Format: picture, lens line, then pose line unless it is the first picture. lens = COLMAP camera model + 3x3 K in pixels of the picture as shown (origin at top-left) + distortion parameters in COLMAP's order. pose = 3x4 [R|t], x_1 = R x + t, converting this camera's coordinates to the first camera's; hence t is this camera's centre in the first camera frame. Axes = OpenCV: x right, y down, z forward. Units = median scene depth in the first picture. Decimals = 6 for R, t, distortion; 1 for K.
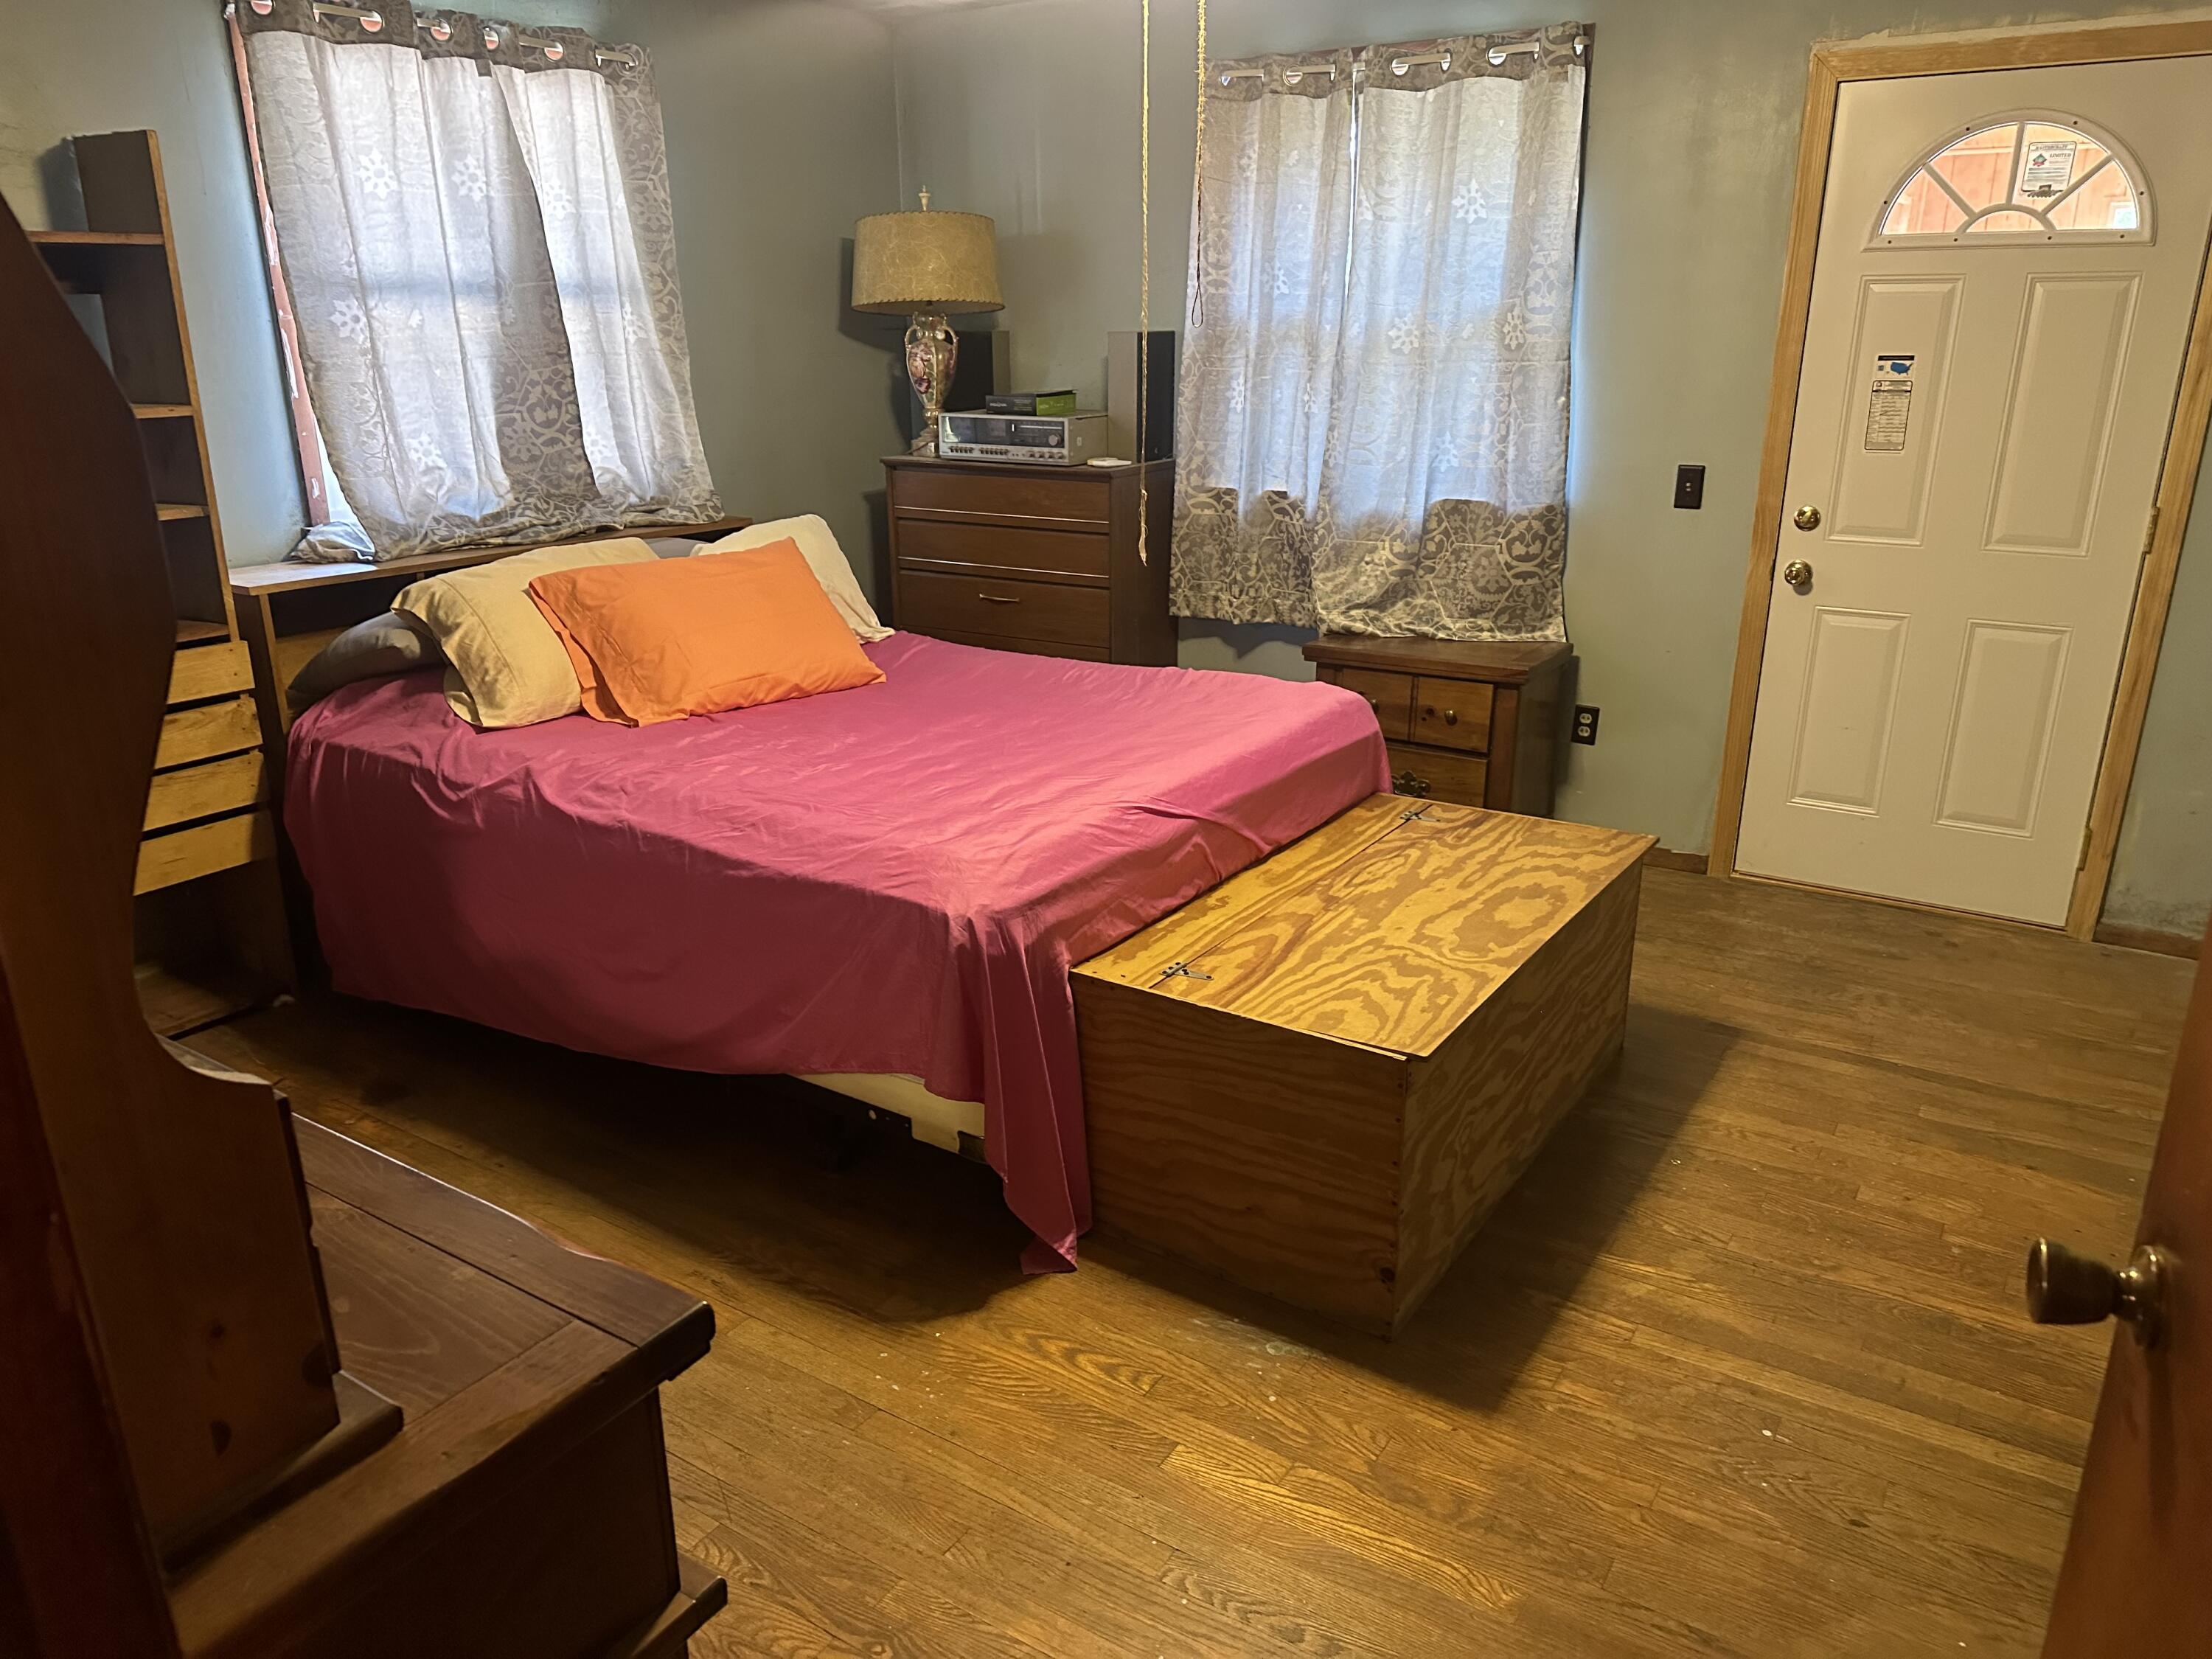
lens RADIAL K [[1610.7, 0, 1106.4], [0, 1610.7, 766.0], [0, 0, 1]] dist [0.115501, -0.056385]
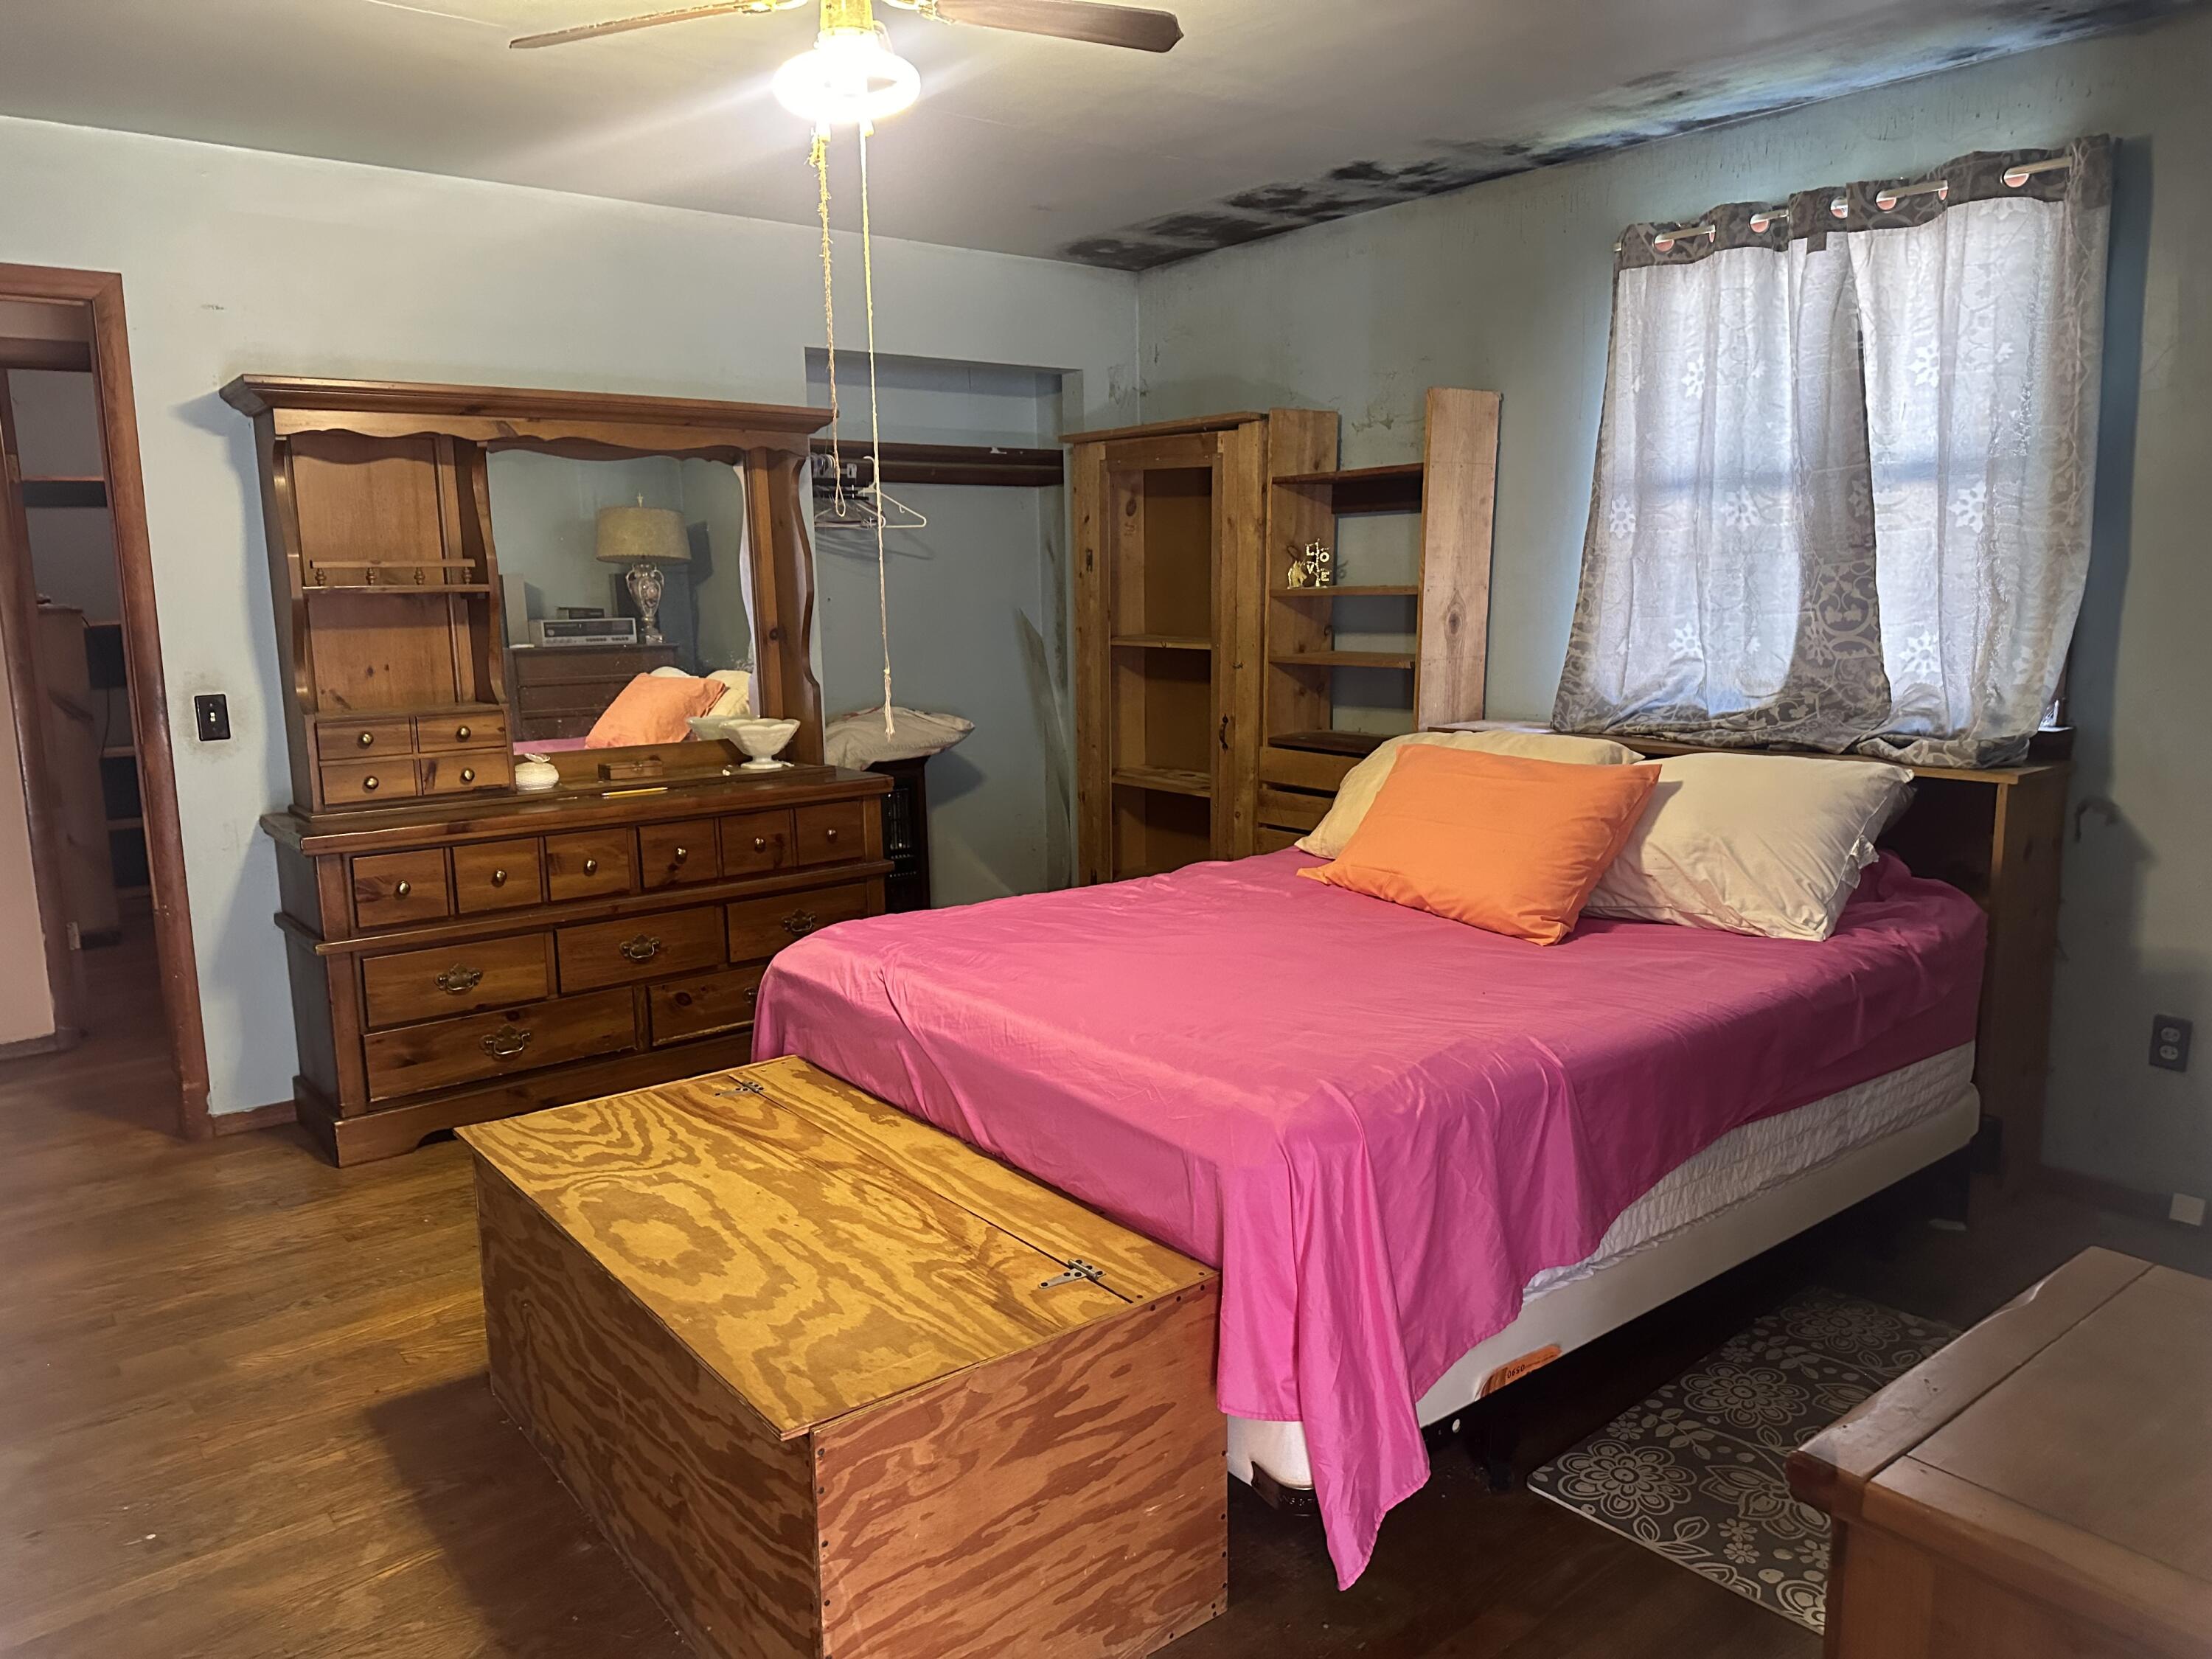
lens RADIAL K [[1540.9, 0, 1111.3], [0, 1540.9, 818.3], [0, 0, 1]] dist [0.056737, -0.044427]
pose [[-0.308641, 0.163813, -0.936966, 0.798958], [-0.245163, 0.938075, 0.244765, -0.312055], [0.919041, 0.305254, -0.249367, 1.249703]]
